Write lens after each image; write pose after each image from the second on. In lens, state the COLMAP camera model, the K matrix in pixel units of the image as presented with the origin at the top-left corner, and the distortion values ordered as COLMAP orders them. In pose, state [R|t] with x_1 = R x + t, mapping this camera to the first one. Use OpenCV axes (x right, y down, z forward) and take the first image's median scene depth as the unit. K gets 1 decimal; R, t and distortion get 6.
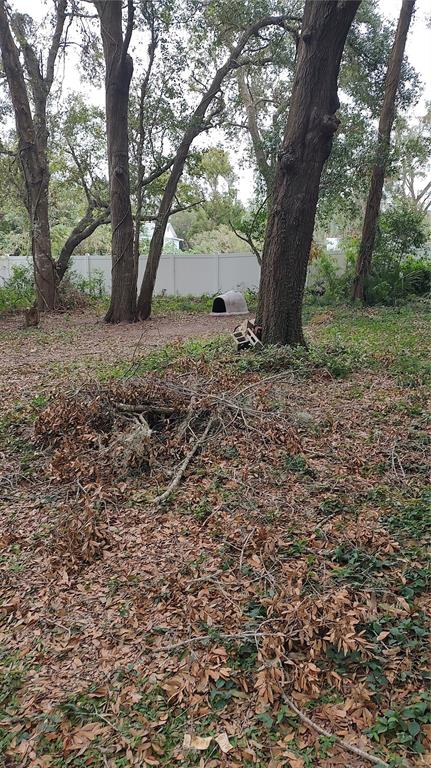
lens RADIAL K [[544.3, 0, 213.7], [0, 544.3, 383.2], [0, 0, 1]] dist [0.023327, -0.006864]
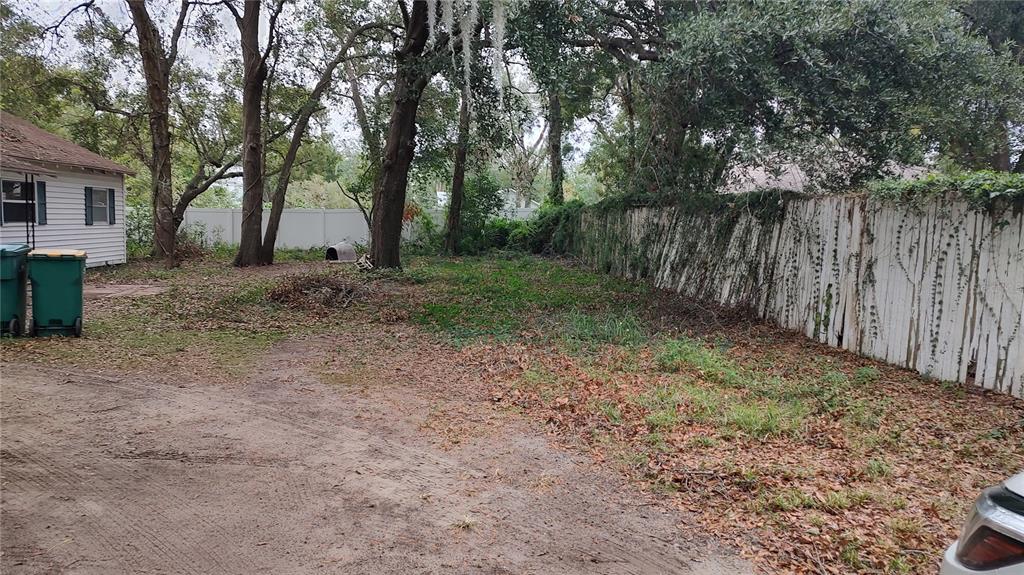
lens RADIAL K [[725.8, 0, 518.4], [0, 725.8, 283.9], [0, 0, 1]] dist [0.023327, -0.006864]
pose [[0.954752, -0.005220, 0.297356, -0.149014], [0.042918, 0.991799, -0.120389, 0.254298], [-0.294289, 0.127703, 0.947146, -1.188940]]
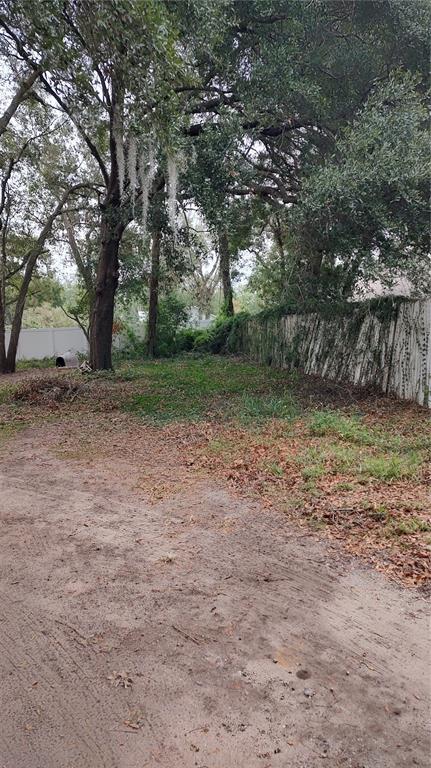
lens RADIAL K [[544.3, 0, 217.2], [0, 544.3, 385.3], [0, 0, 1]] dist [0.023327, -0.006864]
pose [[0.945349, -0.059942, 0.320505, -0.143670], [0.097739, 0.989851, -0.103164, 0.255817], [-0.311068, 0.128852, 0.941612, -1.184329]]
